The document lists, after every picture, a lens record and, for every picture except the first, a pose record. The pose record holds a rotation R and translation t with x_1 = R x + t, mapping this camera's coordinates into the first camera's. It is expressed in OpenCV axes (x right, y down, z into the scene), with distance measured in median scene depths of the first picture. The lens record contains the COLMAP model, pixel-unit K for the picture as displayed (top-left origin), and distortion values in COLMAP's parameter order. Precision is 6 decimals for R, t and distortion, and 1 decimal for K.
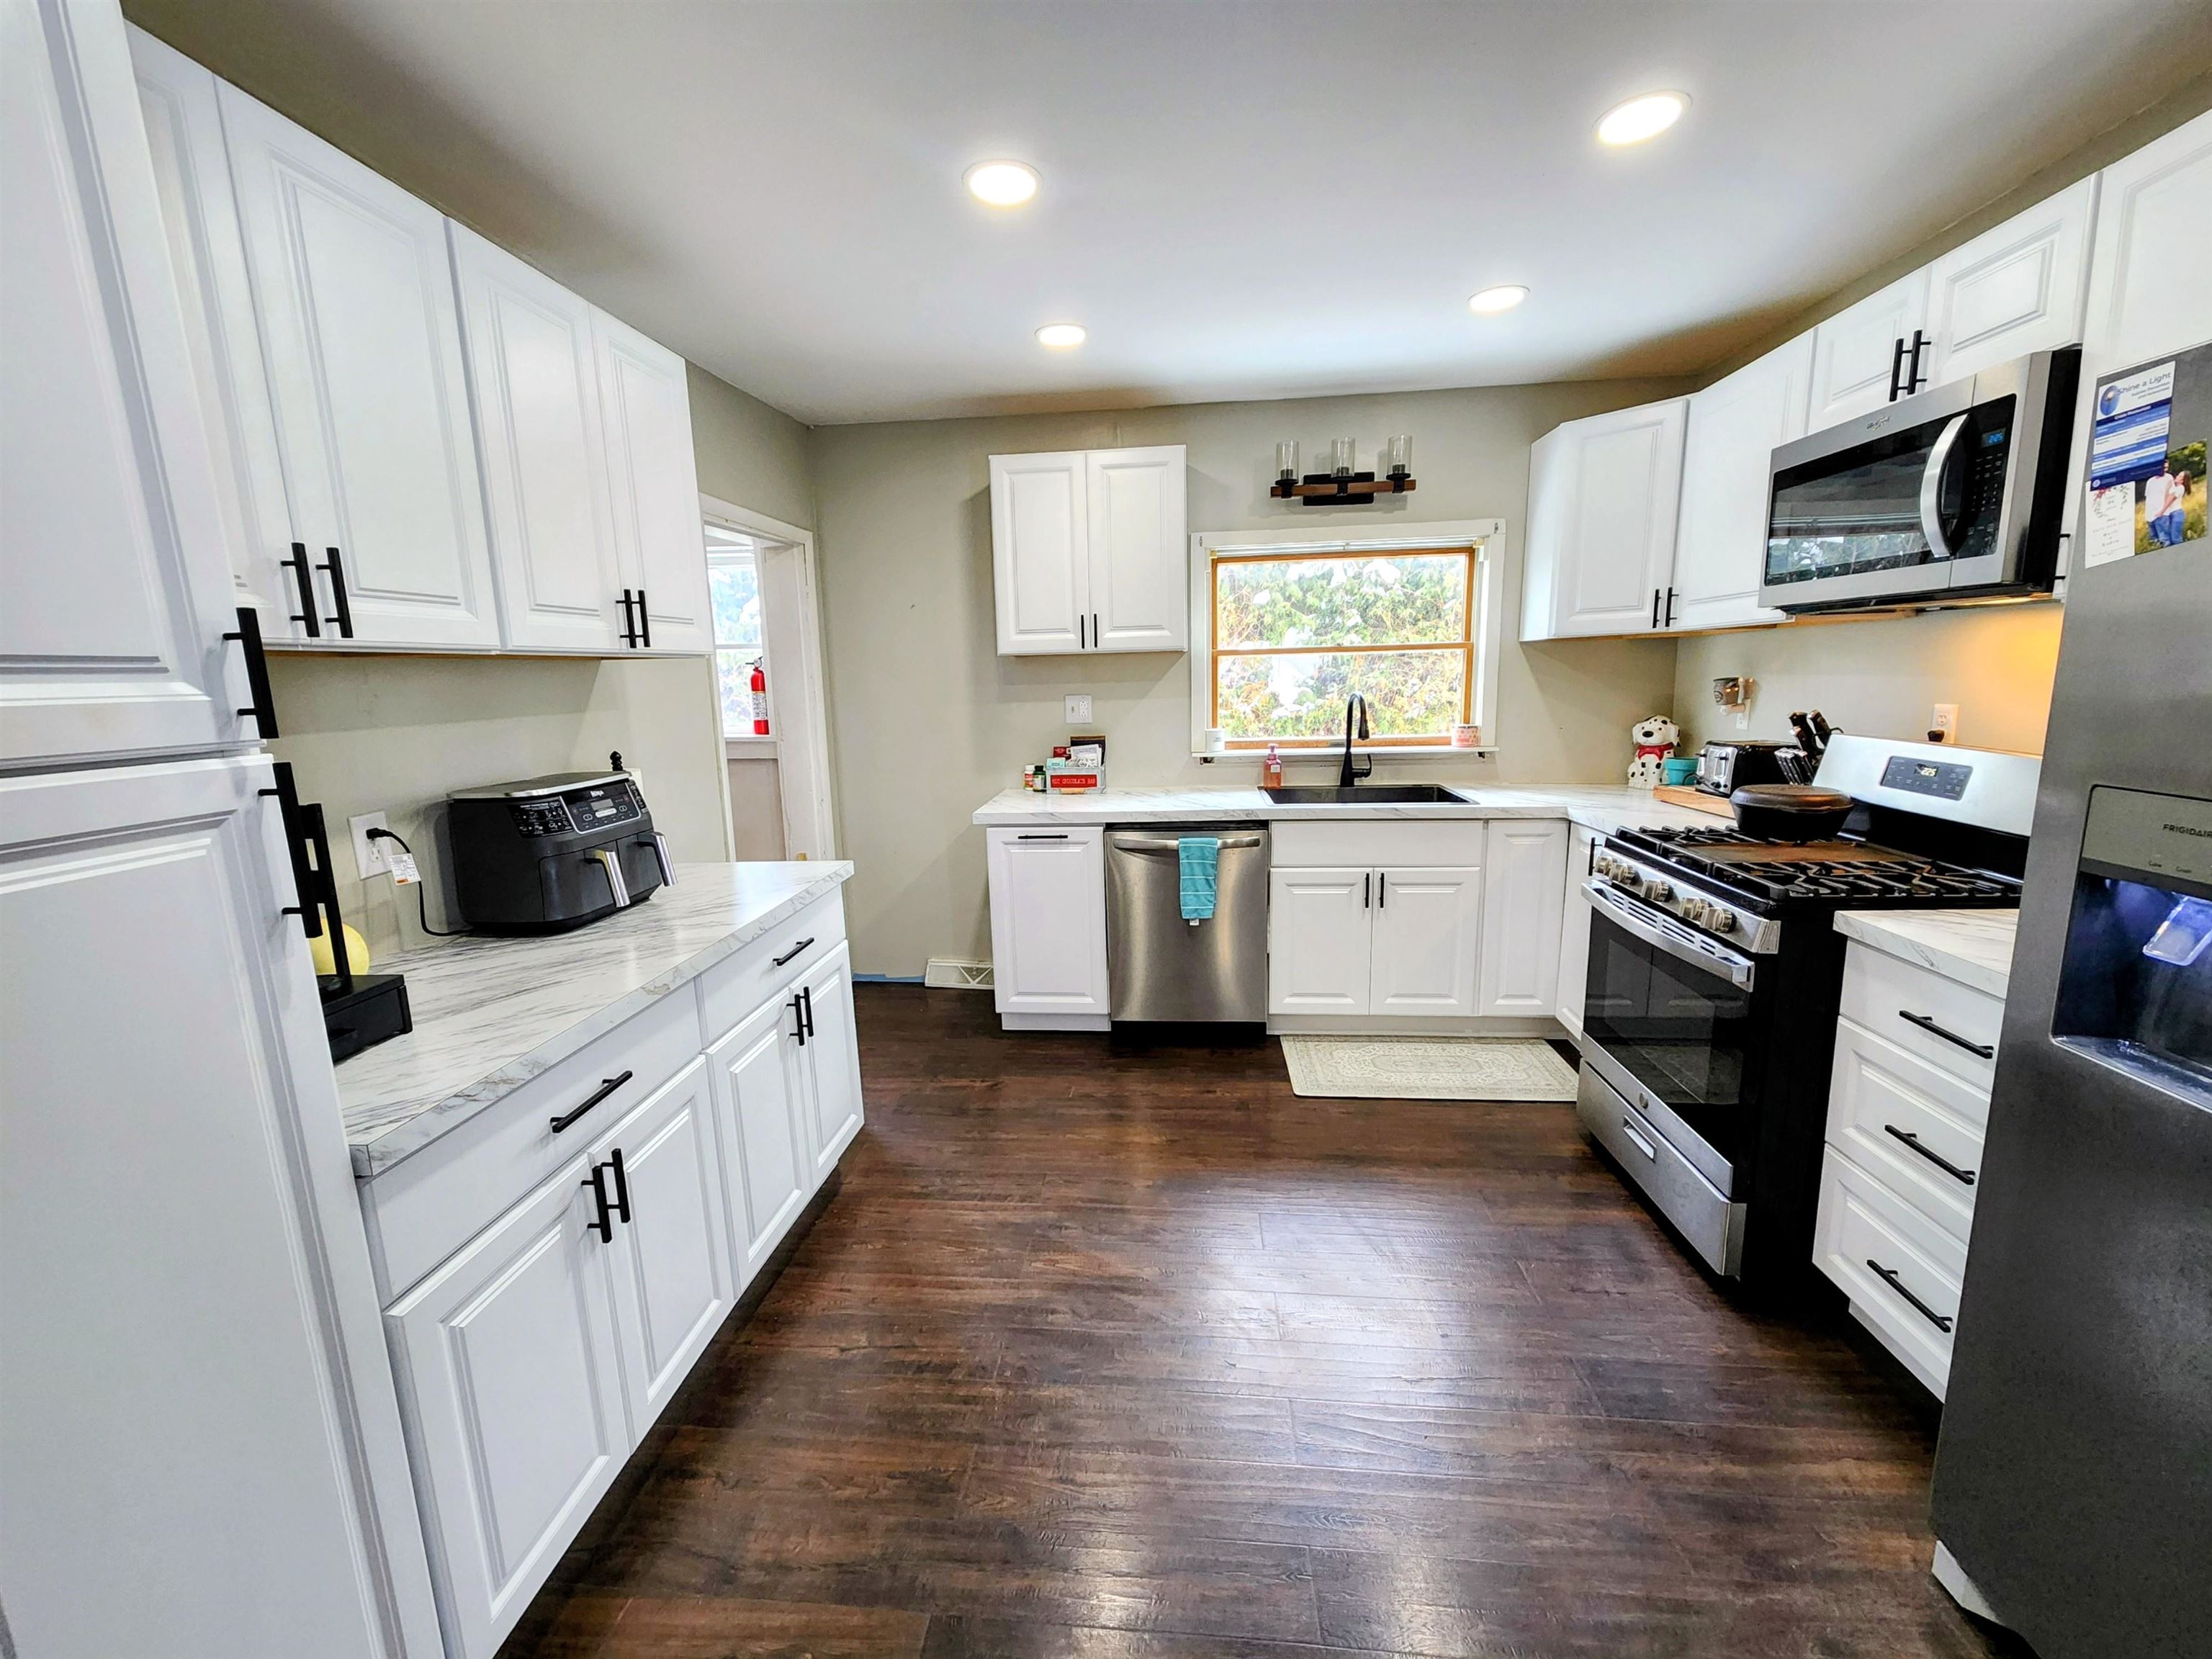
lens RADIAL K [[899.5, 0, 1087.9], [0, 899.5, 832.4], [0, 0, 1]] dist [-0.011415, 0.000994]
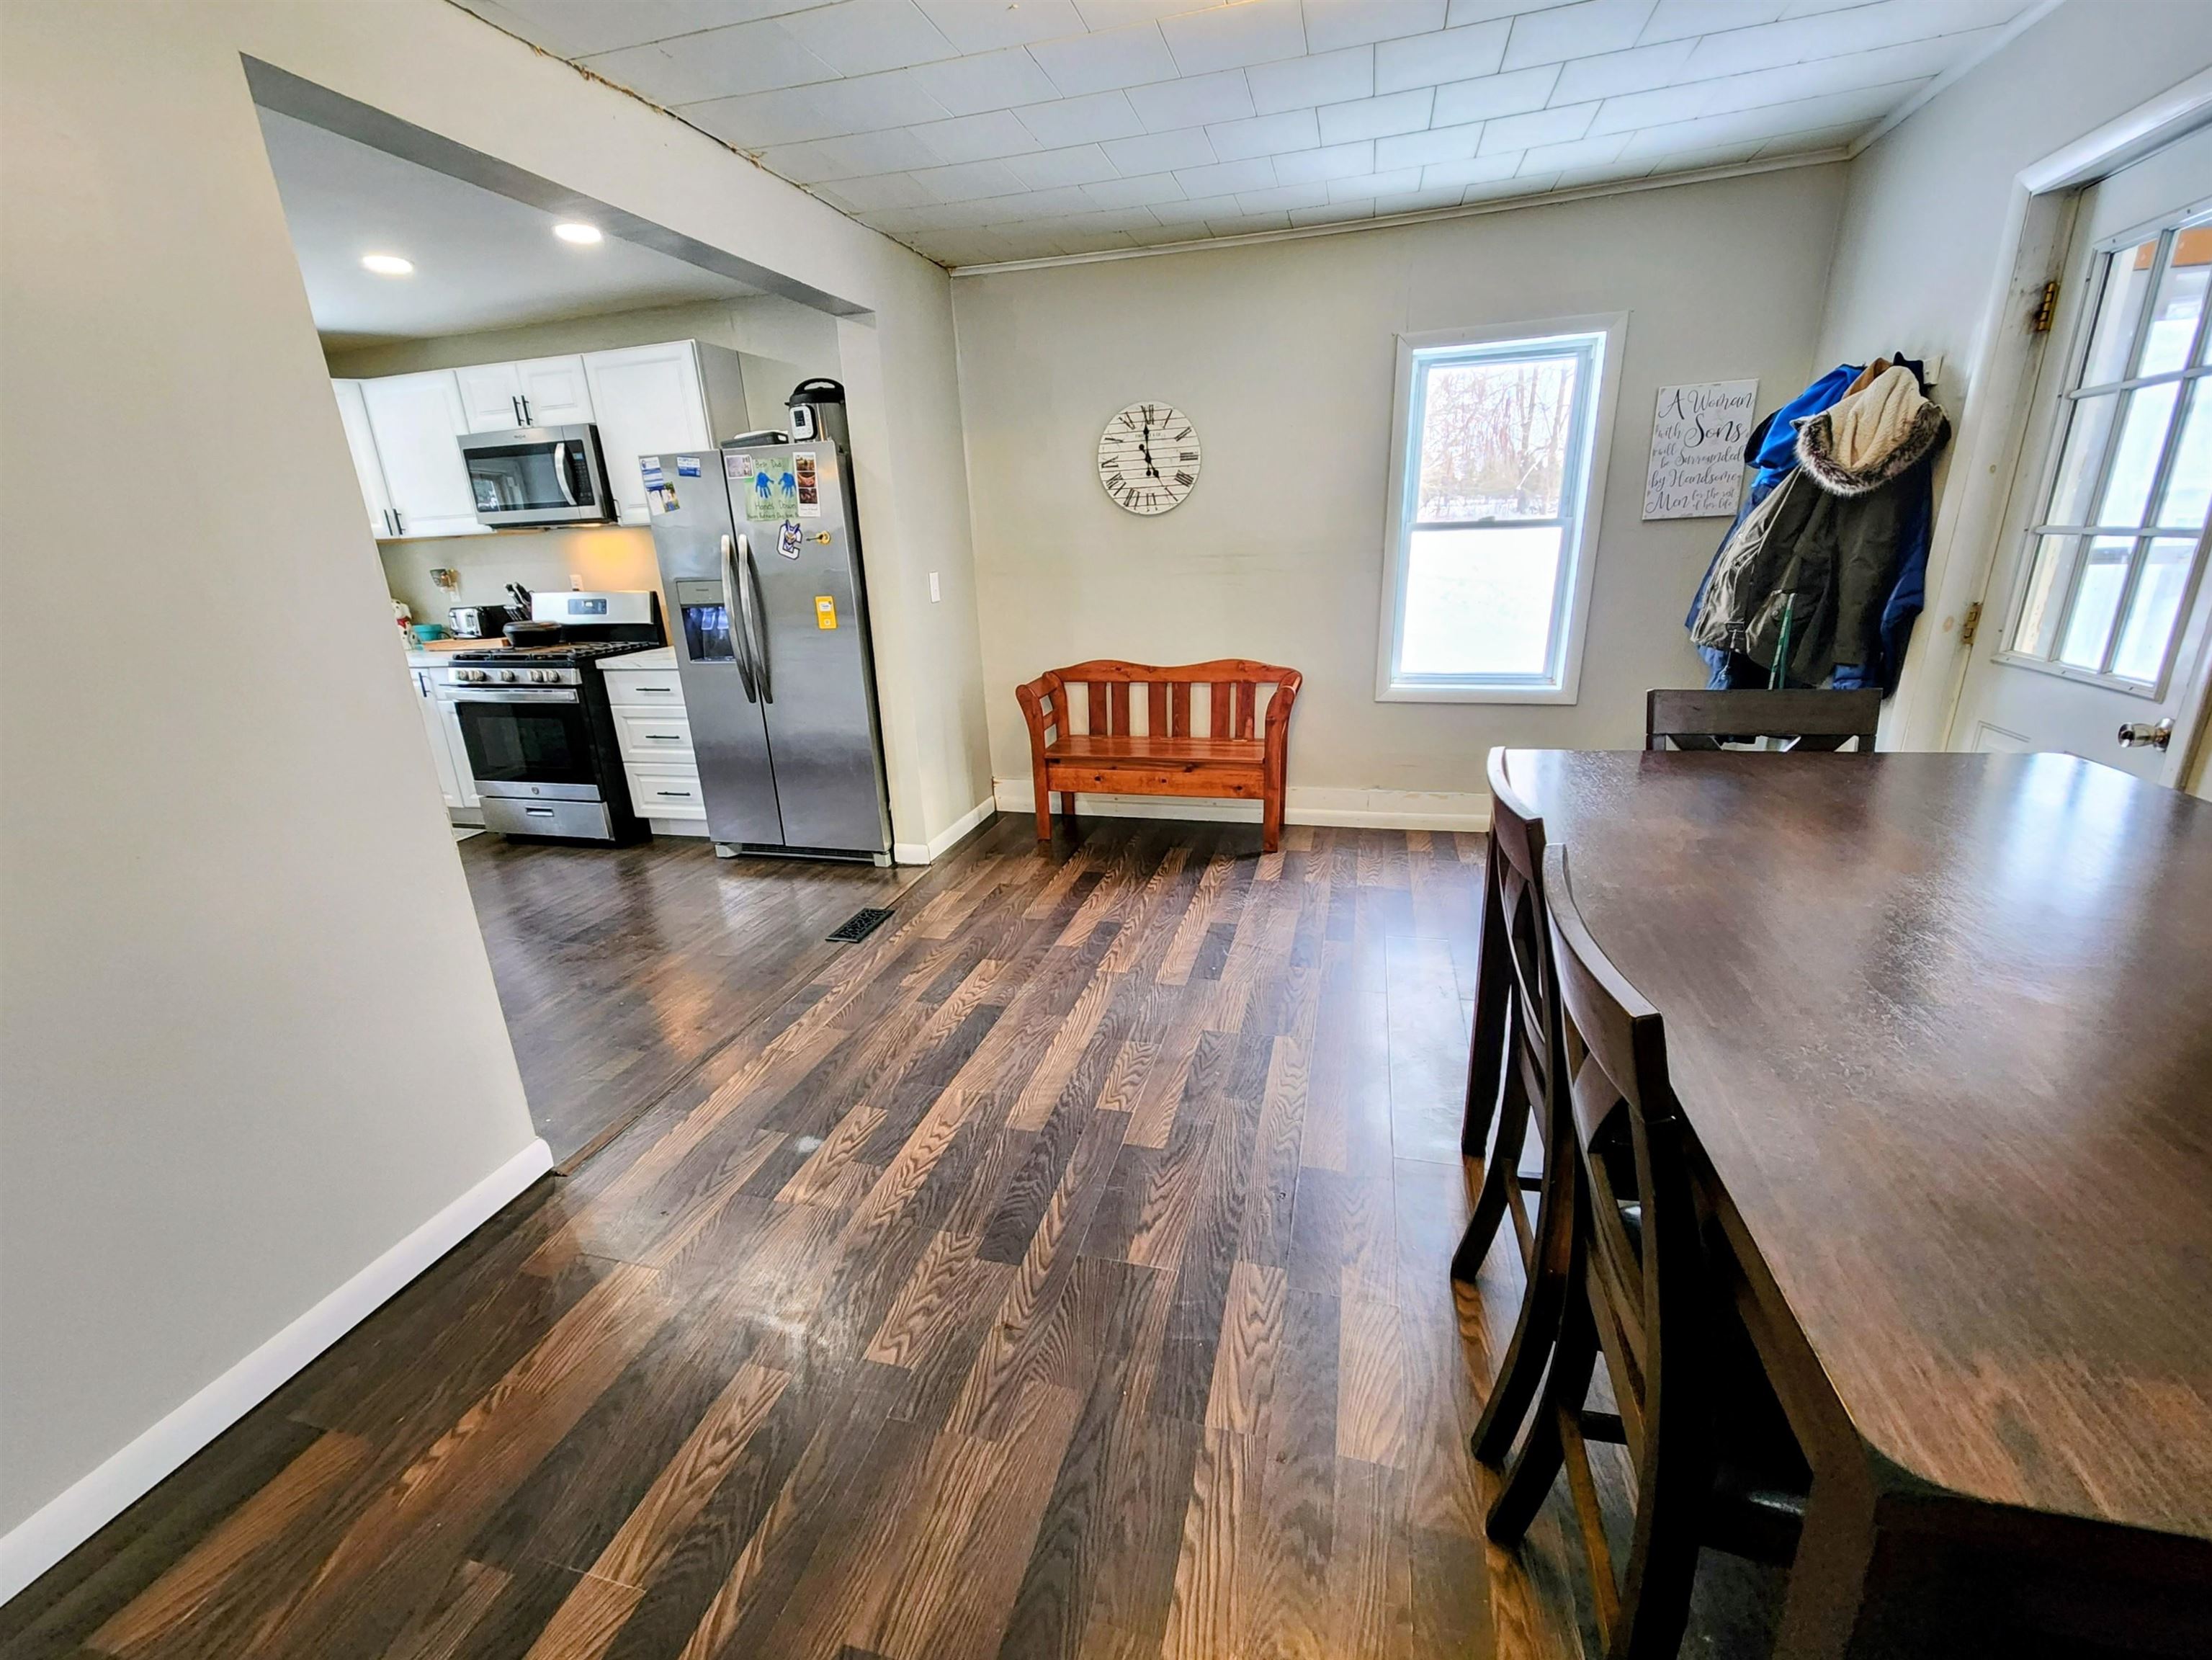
lens RADIAL K [[899.6, 0, 1097.1], [0, 899.6, 834.9], [0, 0, 1]] dist [-0.011415, 0.000994]
pose [[0.154065, -0.293929, 0.943329, -1.214684], [0.211244, 0.942451, 0.259155, 0.176437], [-0.965215, 0.159345, 0.207289, -0.630345]]
